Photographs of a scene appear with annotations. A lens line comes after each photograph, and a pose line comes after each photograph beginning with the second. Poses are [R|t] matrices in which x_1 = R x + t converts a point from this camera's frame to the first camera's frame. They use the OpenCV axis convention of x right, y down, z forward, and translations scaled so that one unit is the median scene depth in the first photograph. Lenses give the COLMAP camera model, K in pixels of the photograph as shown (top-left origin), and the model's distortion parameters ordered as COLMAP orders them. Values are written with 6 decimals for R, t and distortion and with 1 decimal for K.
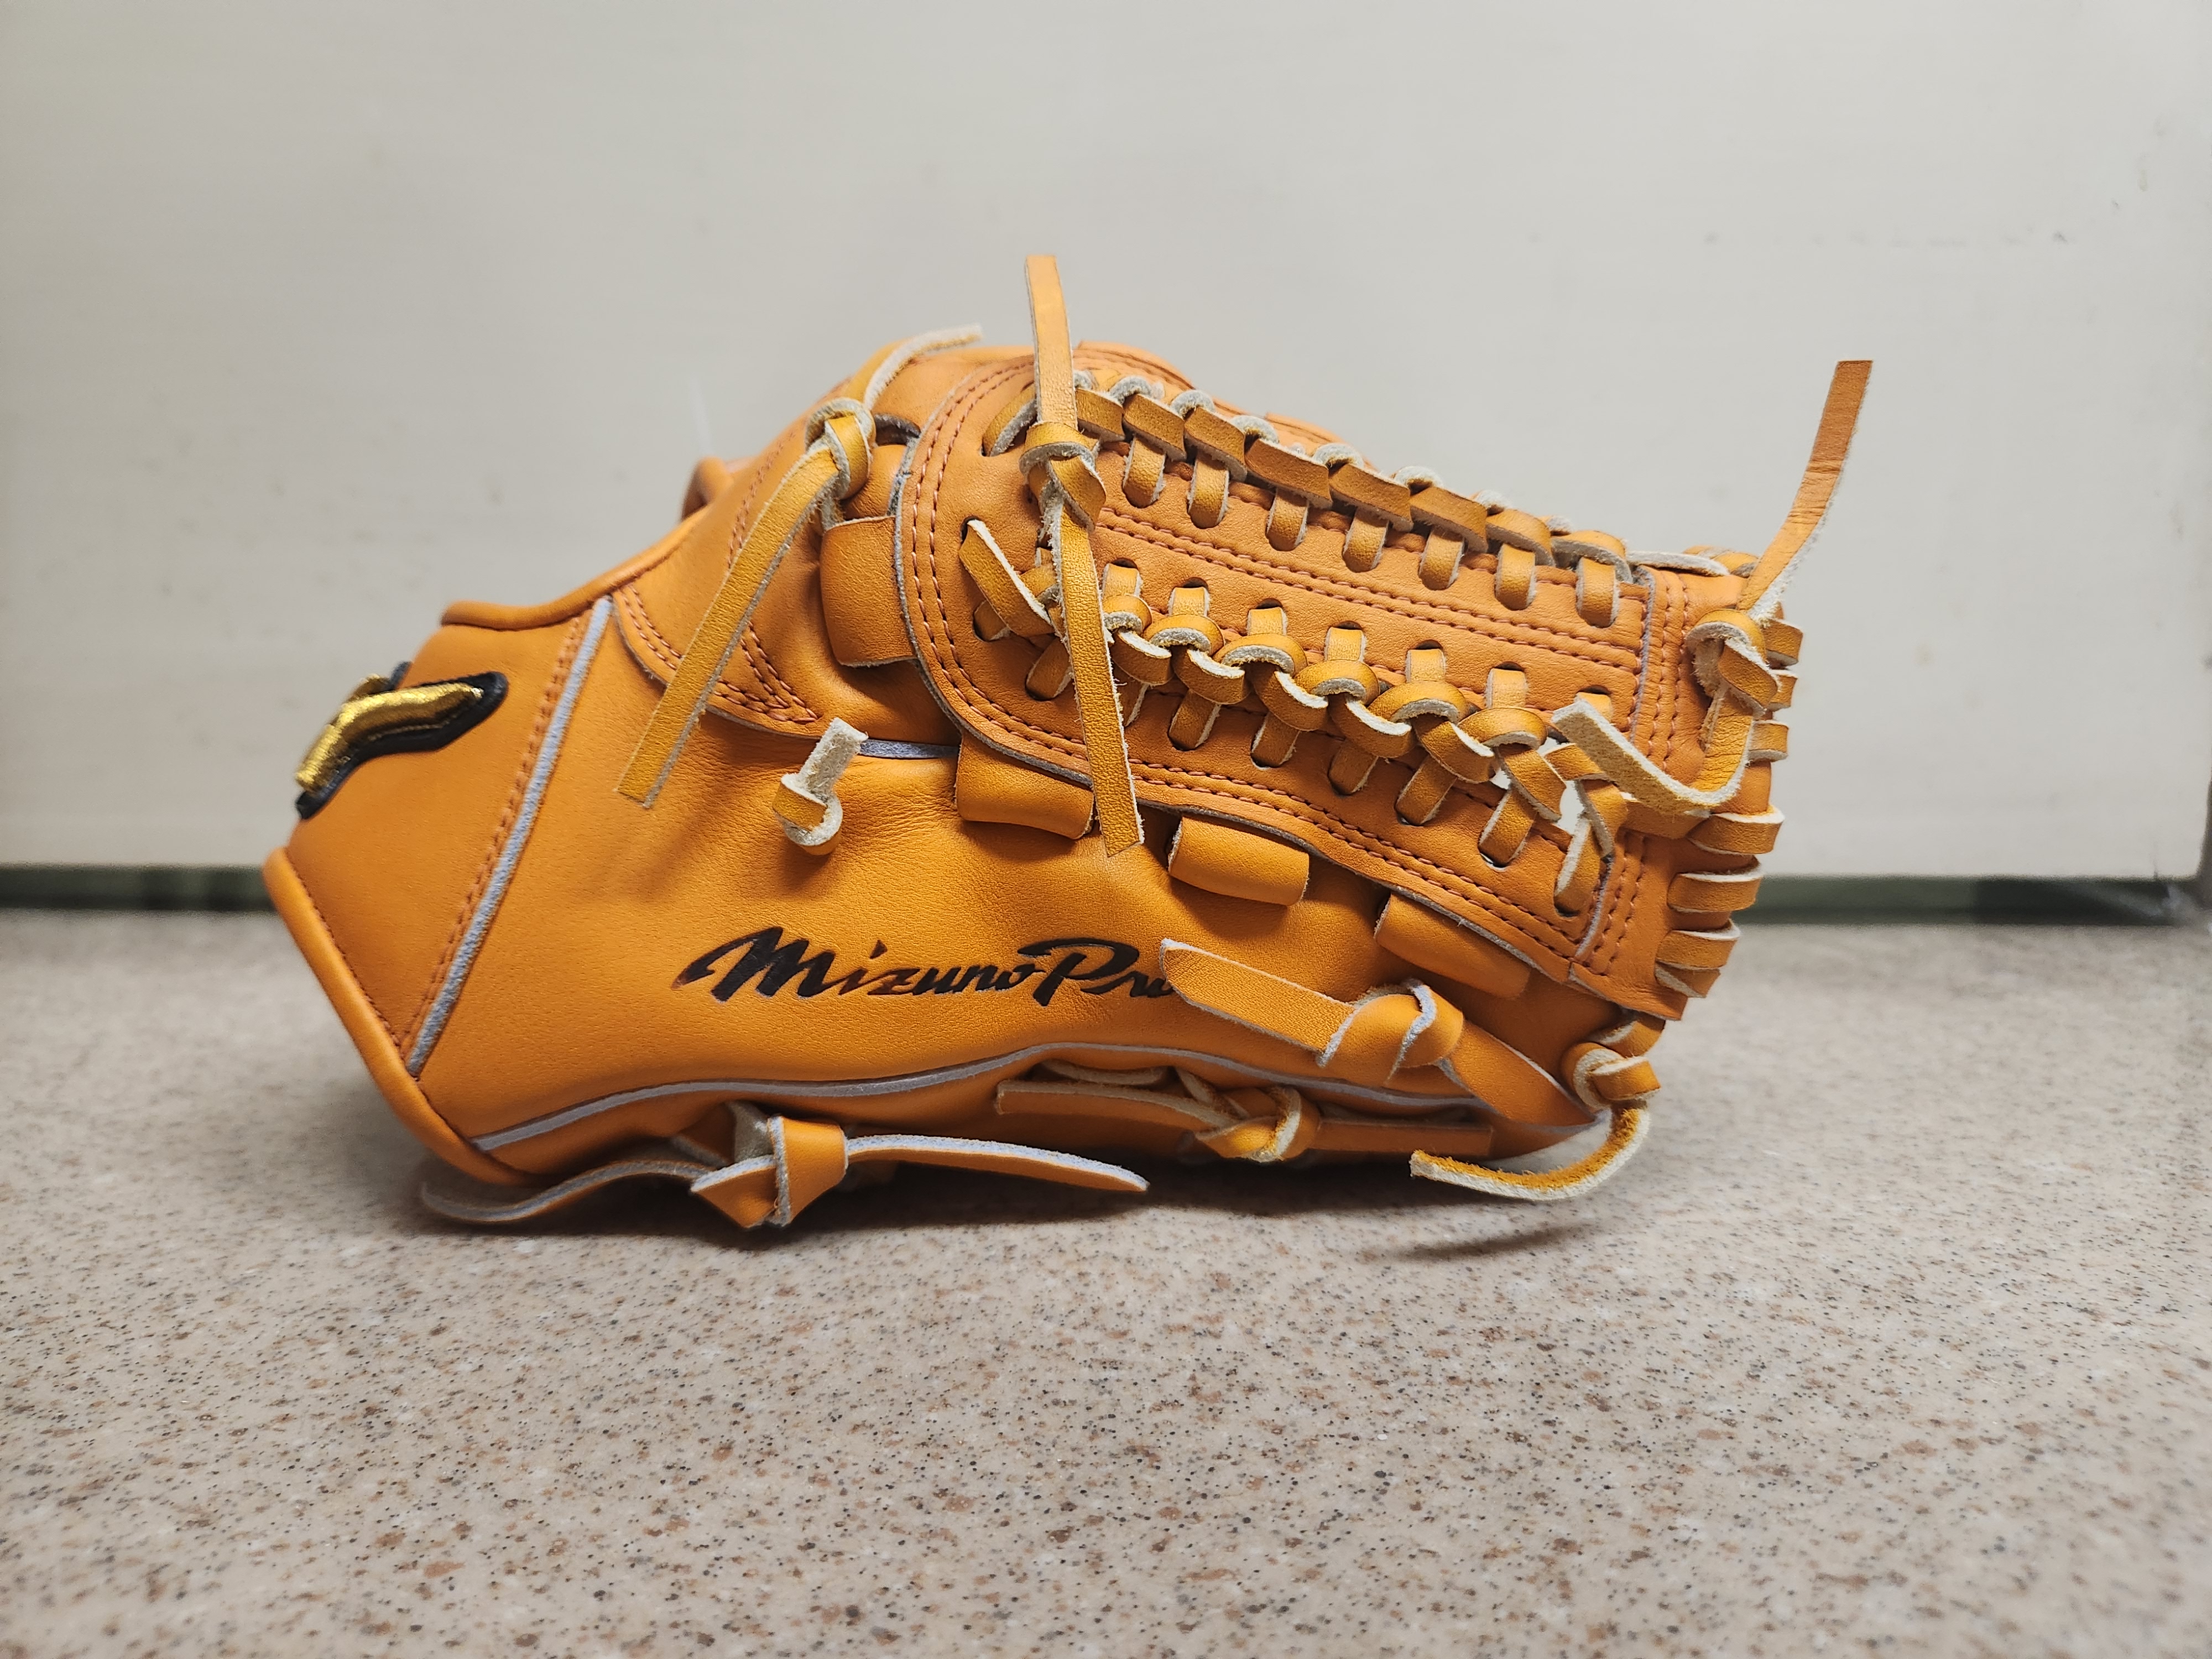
lens RADIAL K [[1488.8, 0, 1097.6], [0, 1488.8, 831.4], [0, 0, 1]] dist [0.038092, -0.048102]
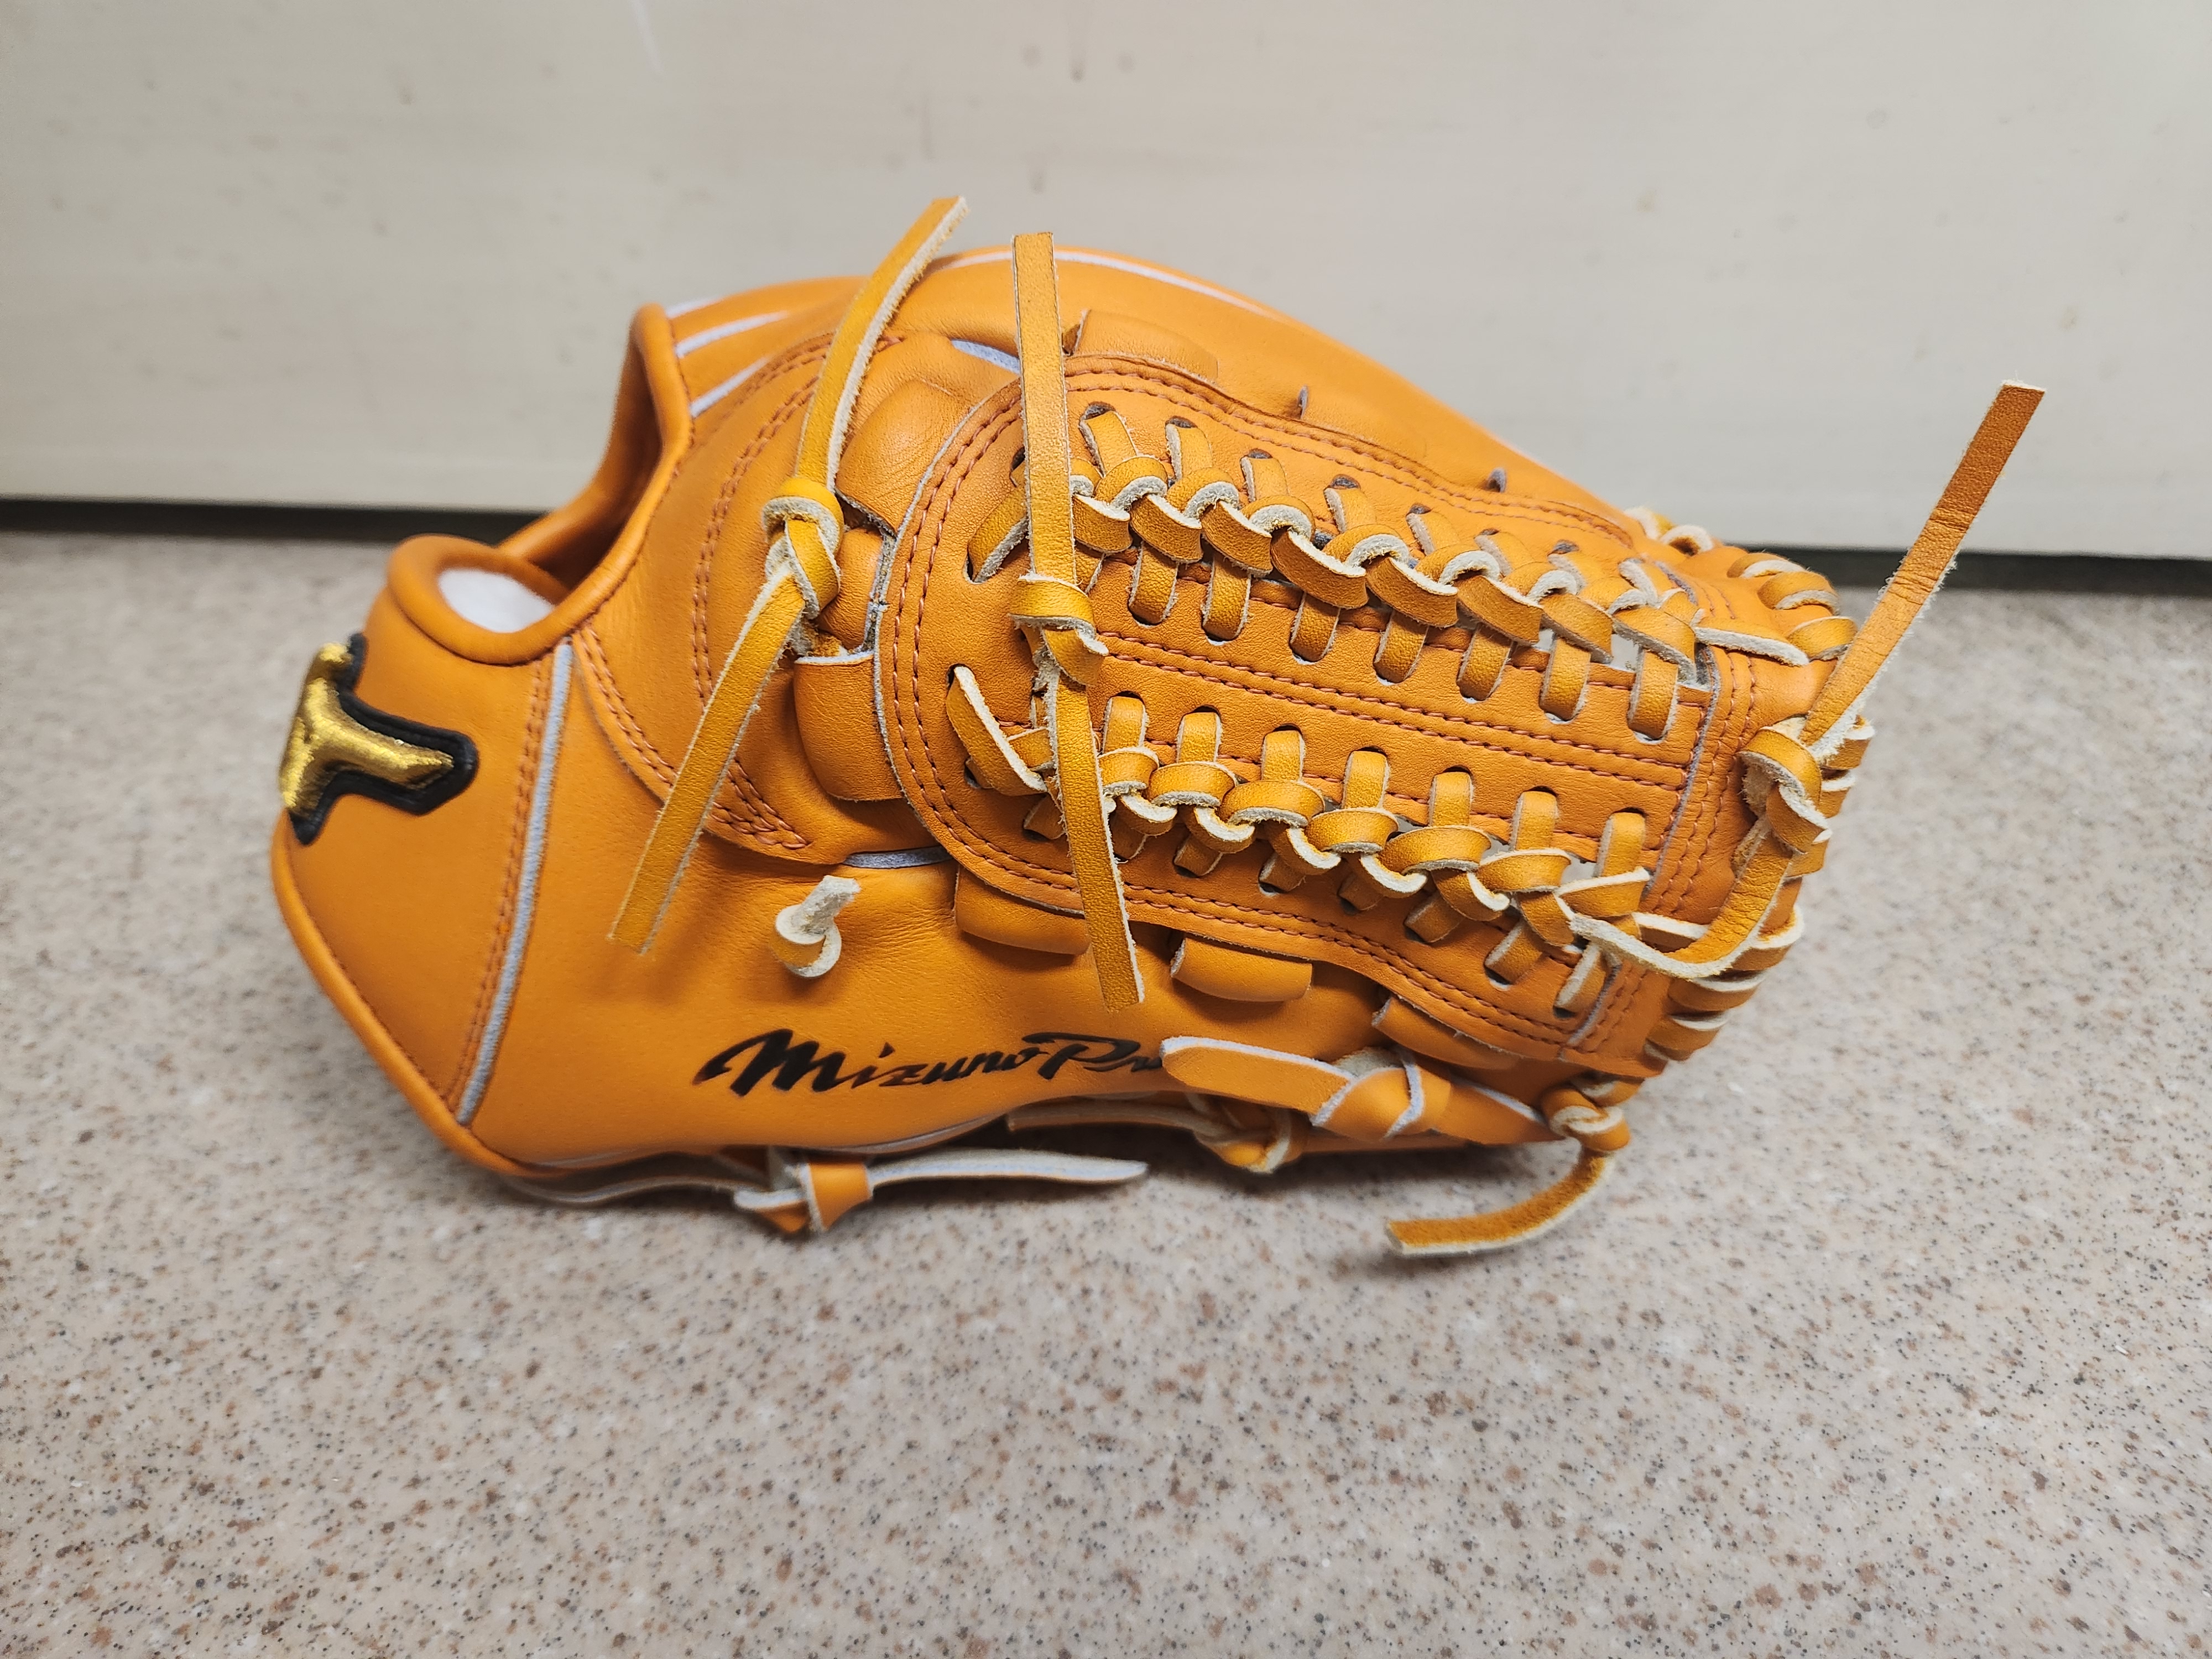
lens RADIAL K [[1482.1, 0, 1106.0], [0, 1482.1, 829.5], [0, 0, 1]] dist [0.029340, -0.036861]
pose [[0.999752, 0.012025, -0.018767, 0.022760], [-0.001714, 0.880960, 0.473187, -0.558677], [0.022224, -0.473038, 0.880762, 0.176686]]
